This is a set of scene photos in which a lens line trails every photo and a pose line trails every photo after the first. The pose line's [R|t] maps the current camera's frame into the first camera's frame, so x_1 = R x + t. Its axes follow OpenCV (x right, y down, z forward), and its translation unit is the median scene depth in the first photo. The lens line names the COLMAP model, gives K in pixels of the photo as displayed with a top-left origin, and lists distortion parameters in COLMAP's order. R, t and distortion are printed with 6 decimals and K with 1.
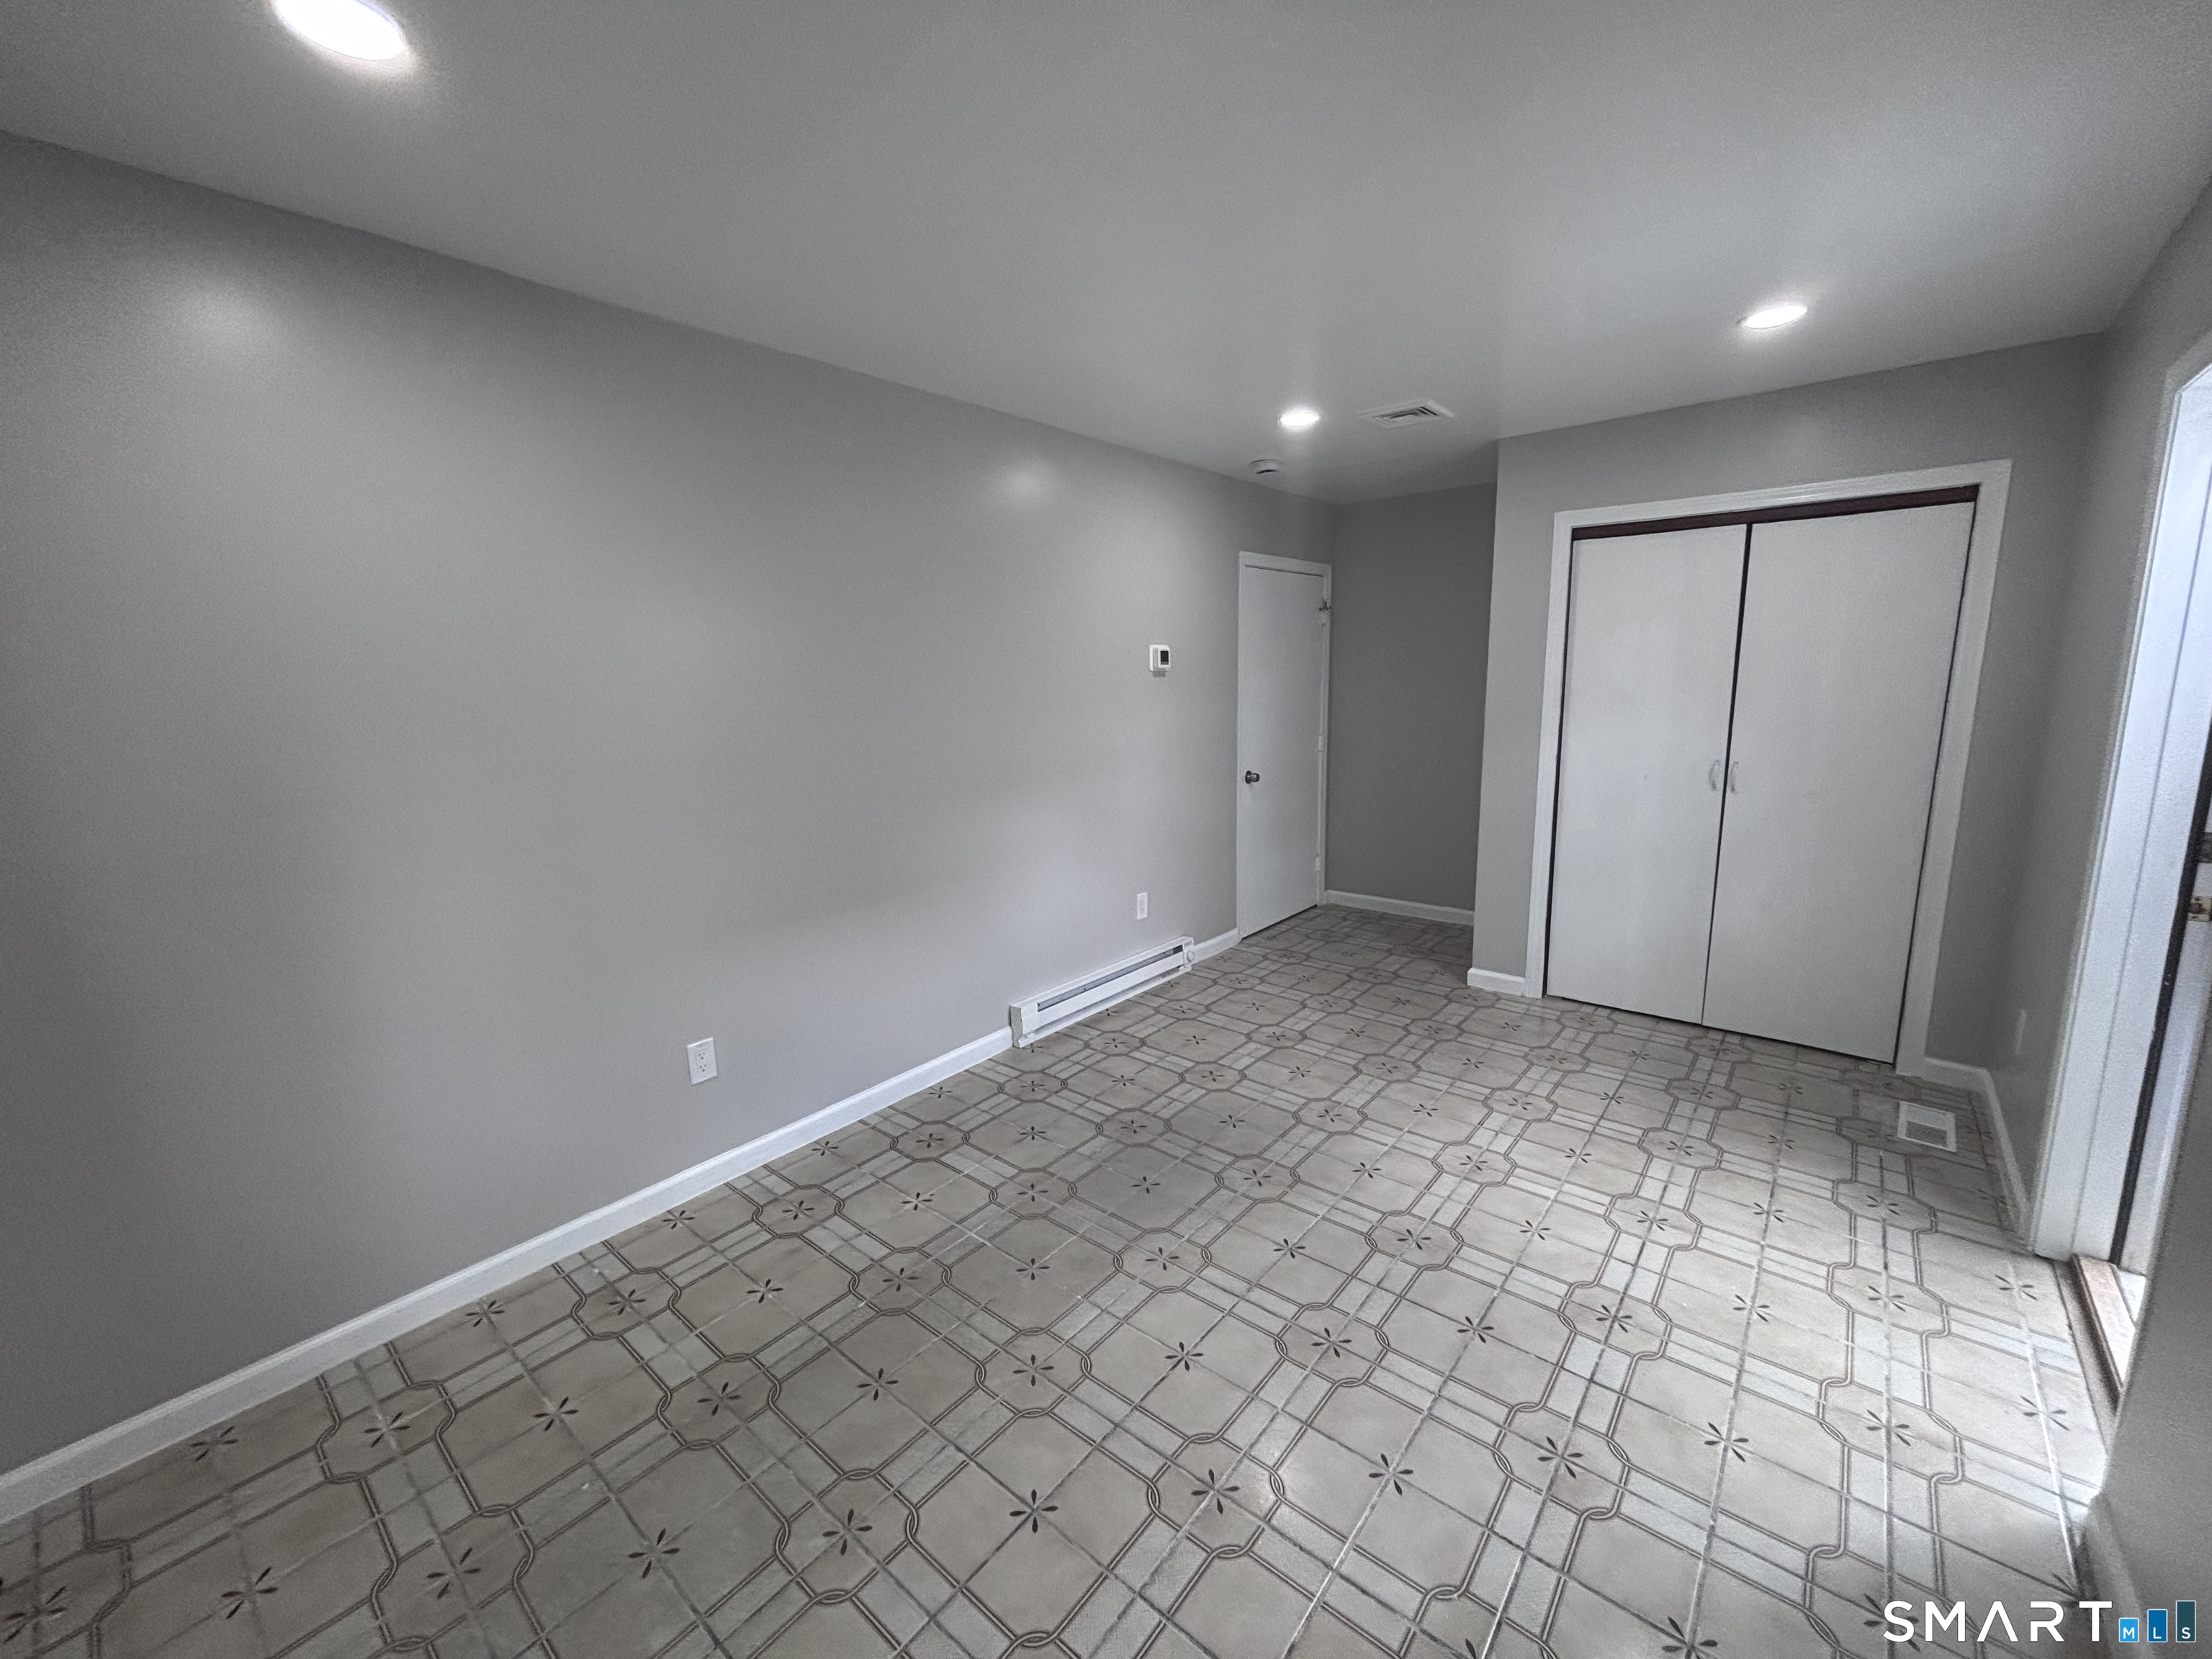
lens RADIAL K [[897.3, 0, 1104.1], [0, 897.3, 821.9], [0, 0, 1]] dist [-0.000551, -0.000640]
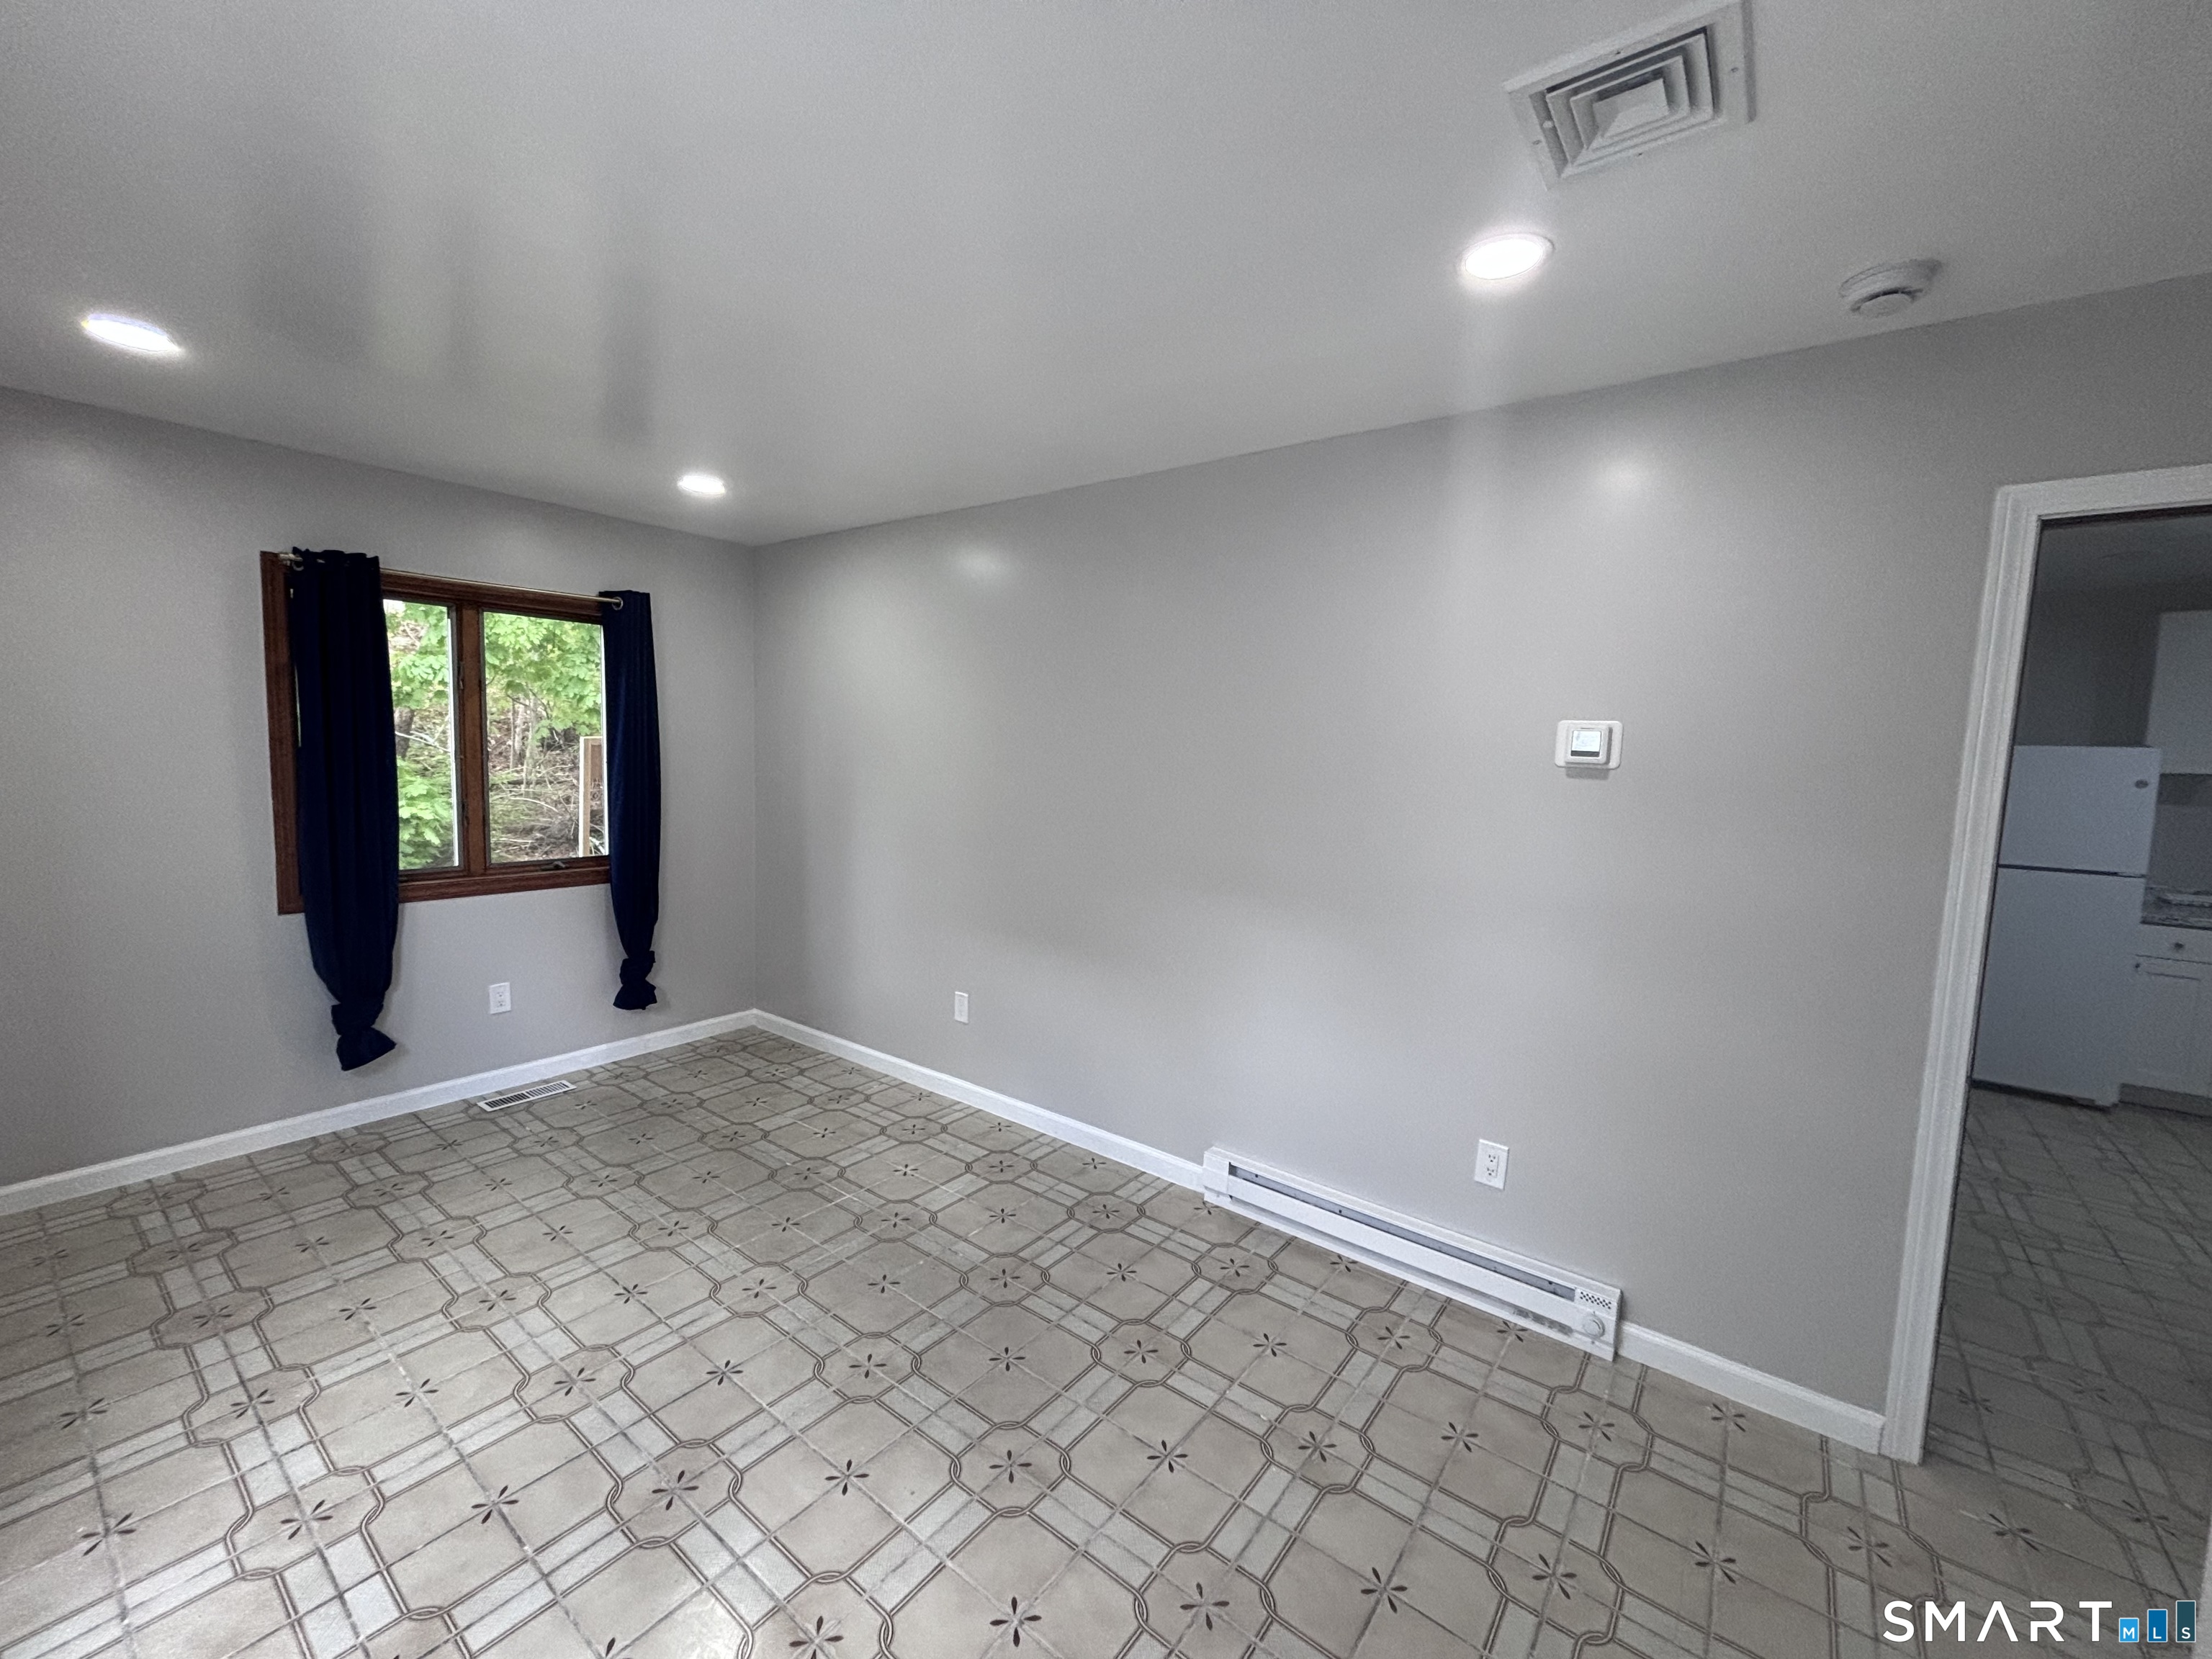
lens RADIAL K [[897.3, 0, 1104.1], [0, 897.3, 821.9], [0, 0, 1]] dist [-0.000551, -0.000640]
pose [[0.036870, 0.106560, -0.993622, 0.936196], [-0.203096, 0.974347, 0.096956, -0.204439], [0.978465, 0.198226, 0.057566, 1.071766]]
